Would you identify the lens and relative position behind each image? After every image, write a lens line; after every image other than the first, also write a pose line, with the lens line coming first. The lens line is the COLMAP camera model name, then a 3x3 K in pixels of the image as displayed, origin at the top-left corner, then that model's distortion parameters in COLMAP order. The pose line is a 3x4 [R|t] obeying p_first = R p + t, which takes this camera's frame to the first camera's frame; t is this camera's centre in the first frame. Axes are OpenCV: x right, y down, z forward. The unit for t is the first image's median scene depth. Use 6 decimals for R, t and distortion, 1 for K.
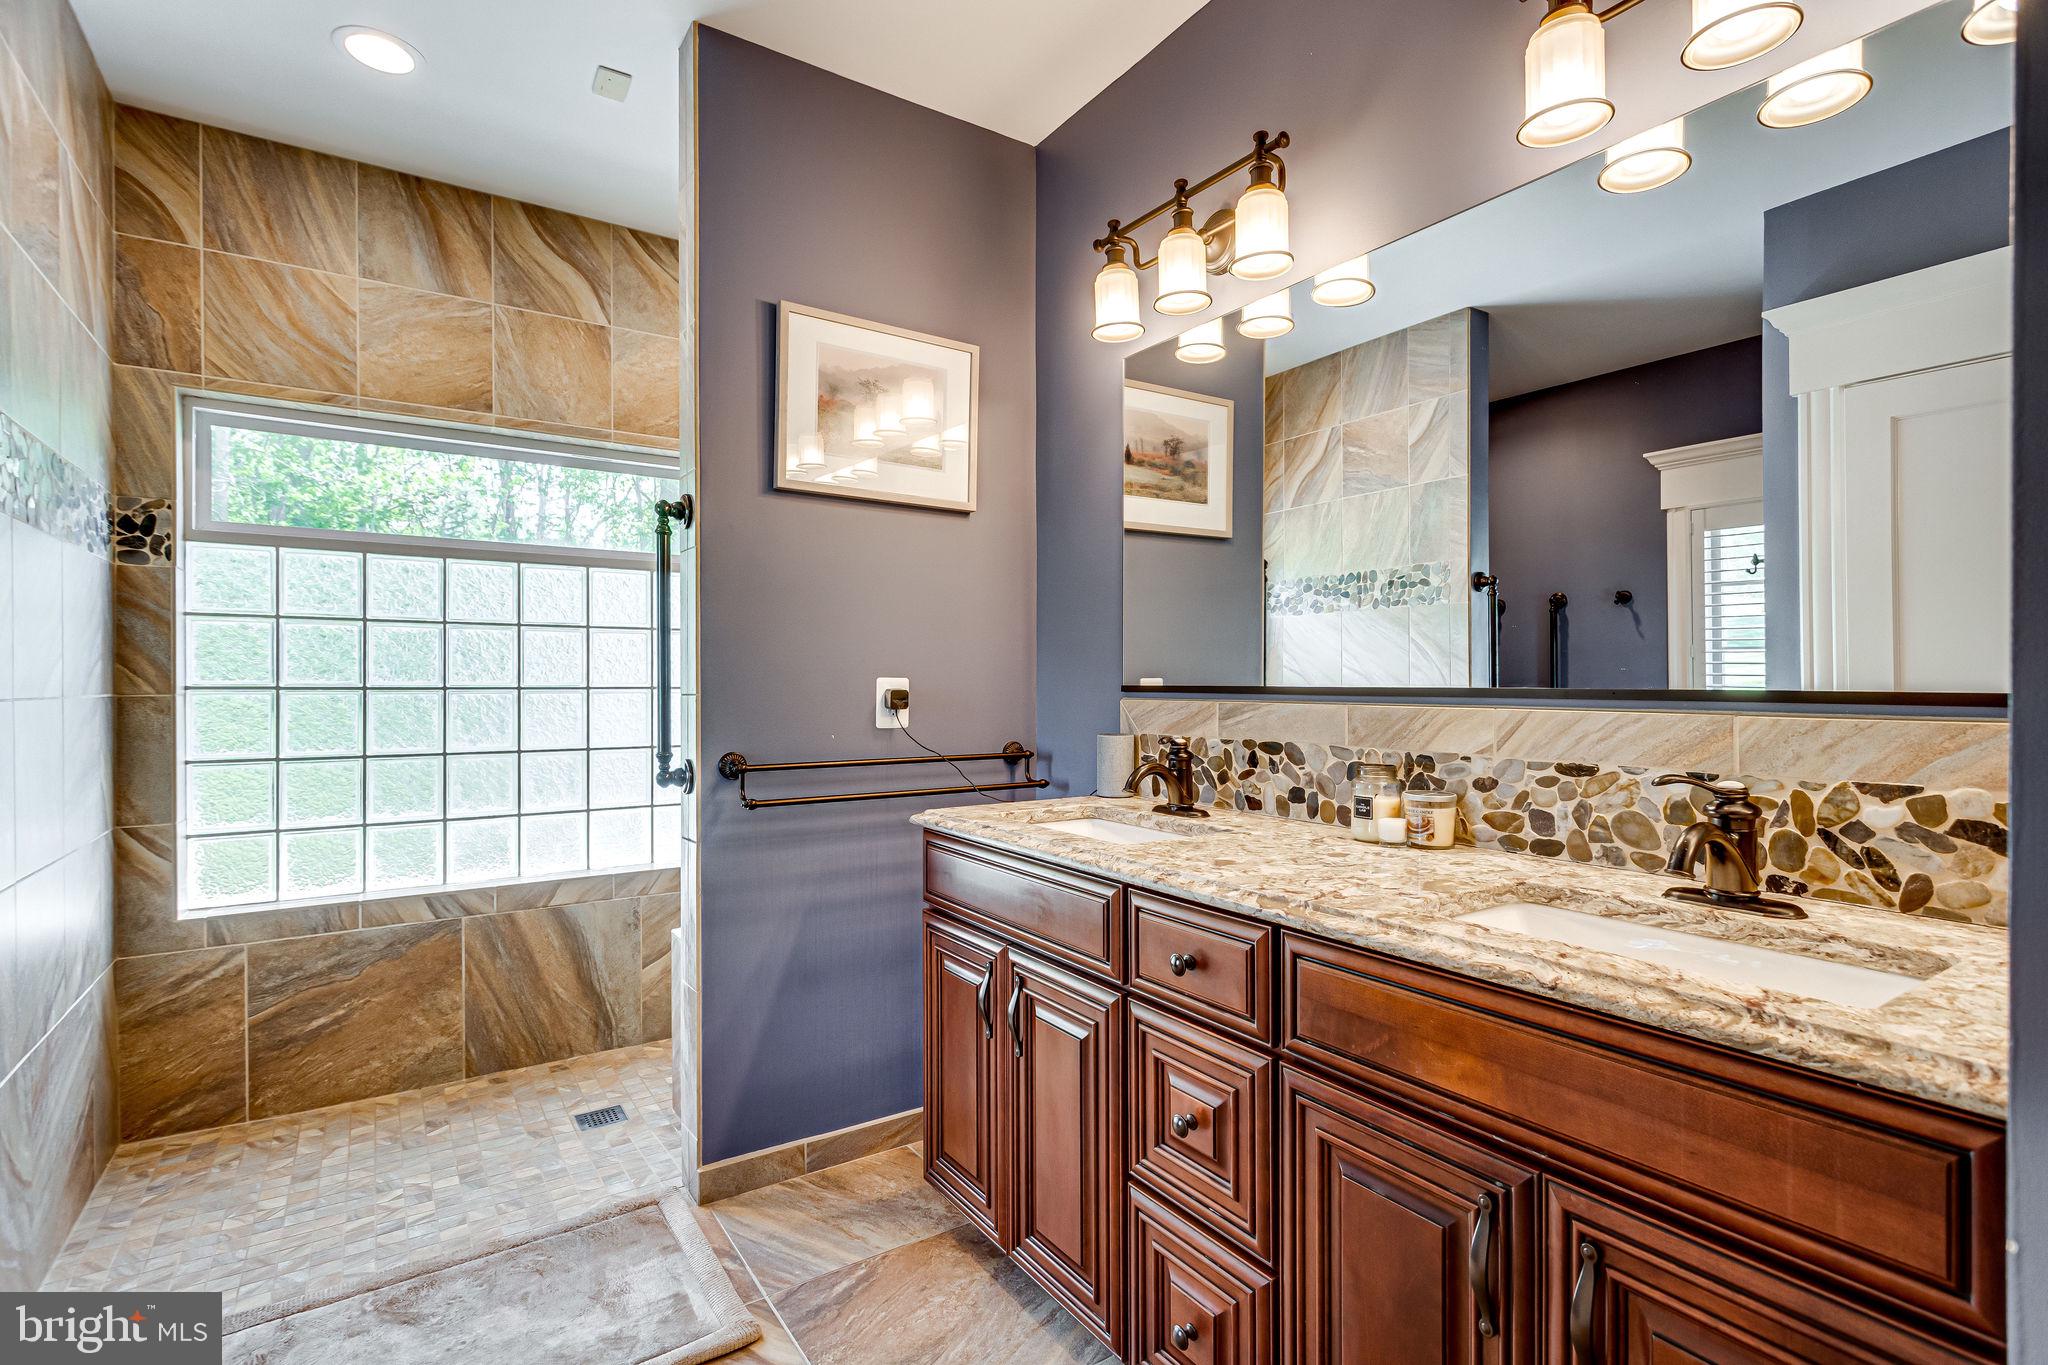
lens RADIAL K [[986.6, 0, 1028.1], [0, 986.6, 686.2], [0, 0, 1]] dist [-0.002479, 0.000010]
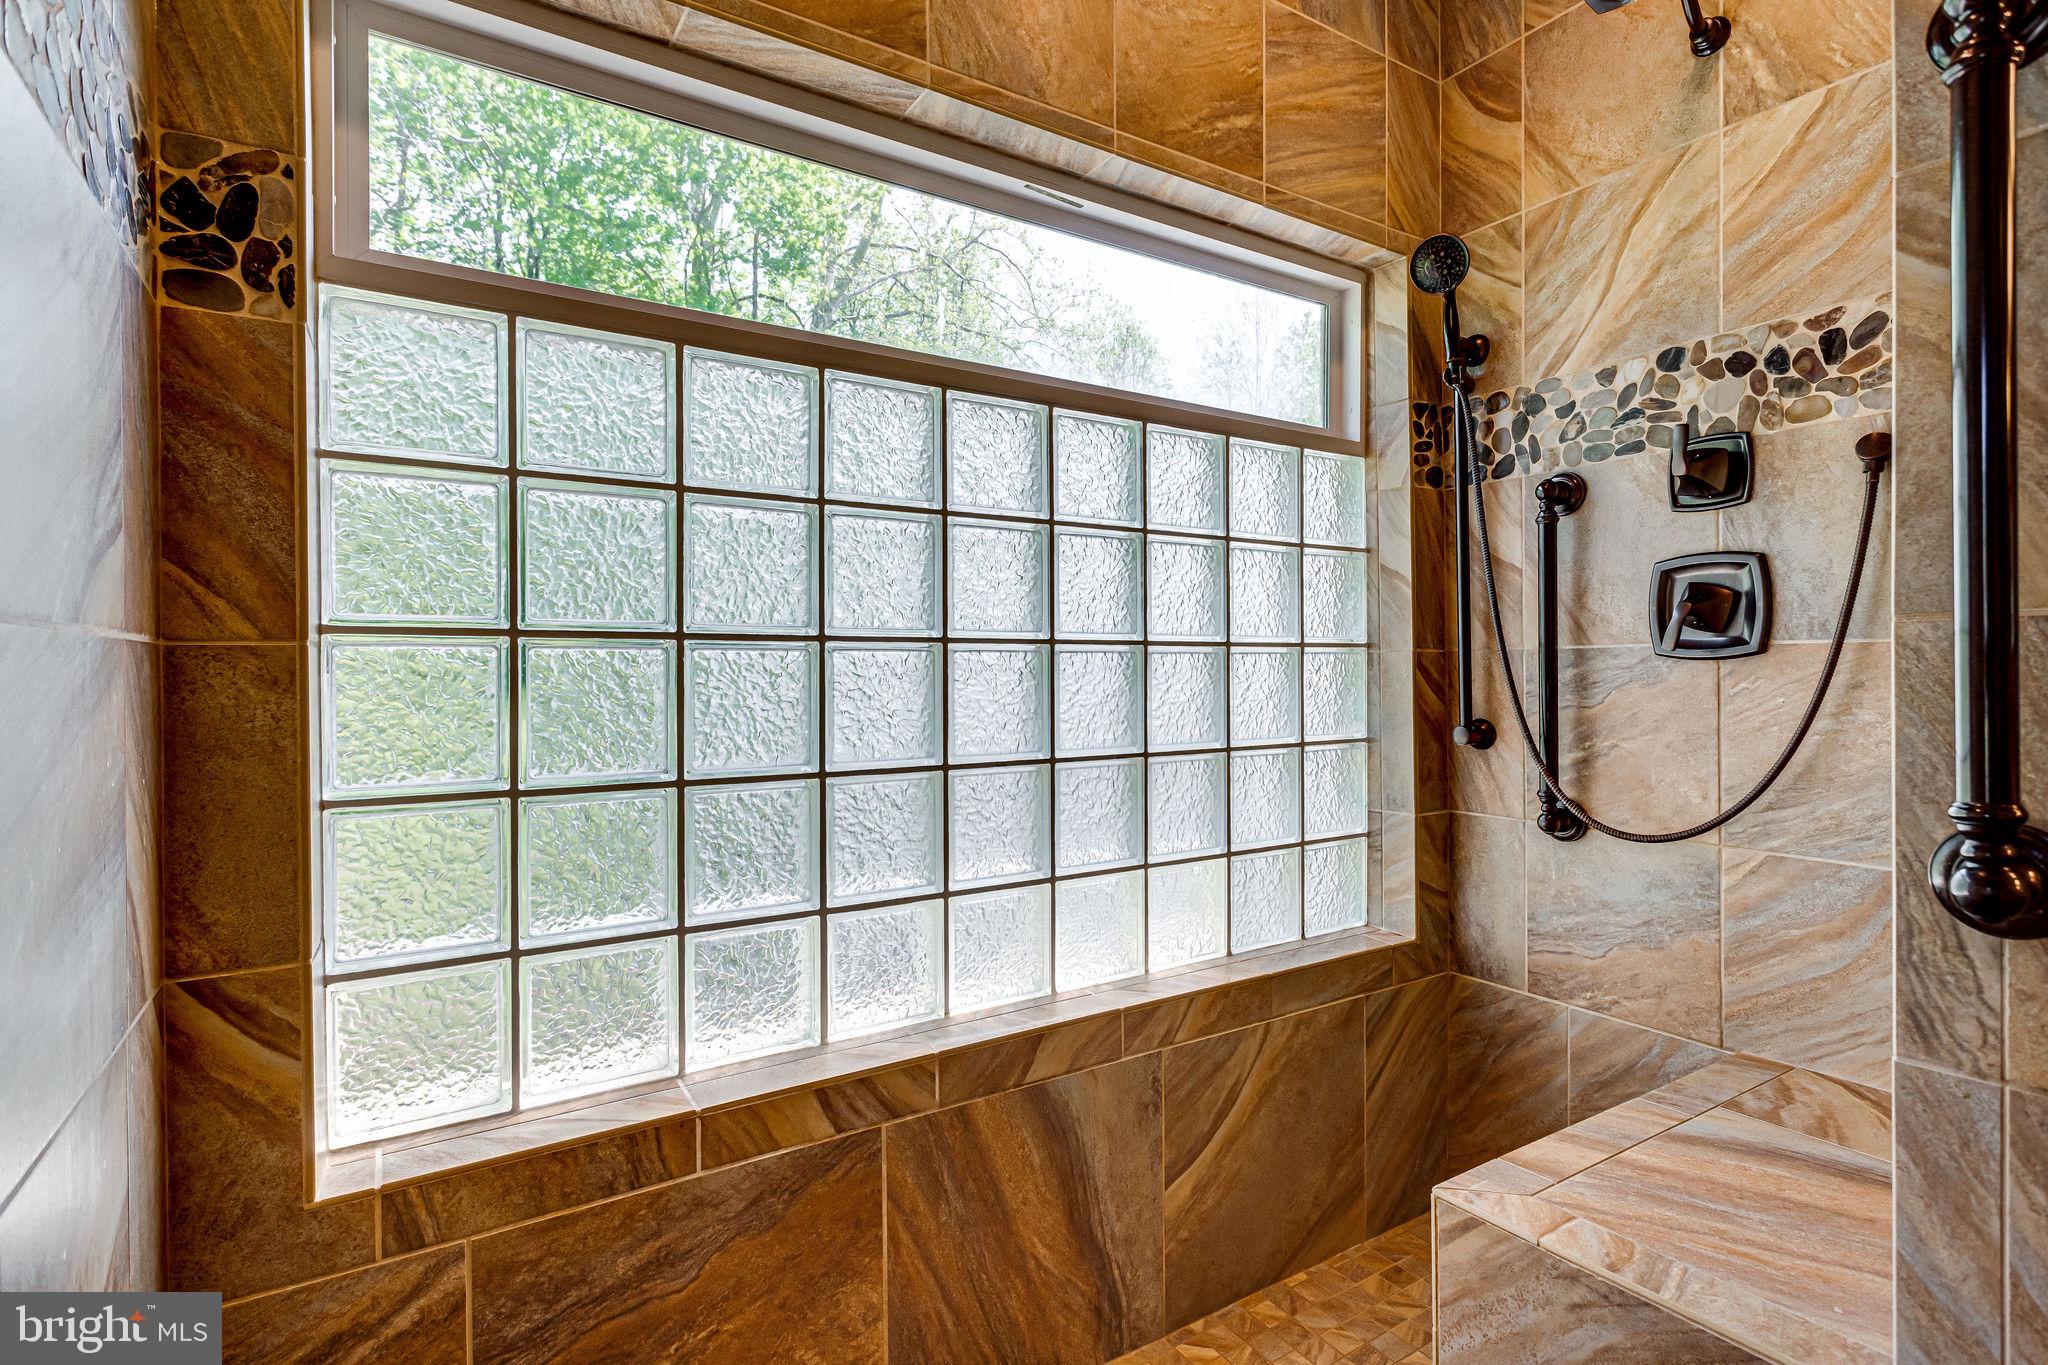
lens RADIAL K [[1000.2, 0, 1022.1], [0, 1000.2, 675.3], [0, 0, 1]] dist [-0.002311, 0.000152]
pose [[0.999754, -0.002096, -0.022094, -0.543684], [0.002220, 0.999982, 0.005592, 0.019847], [0.022082, -0.005639, 0.999740, 0.576650]]
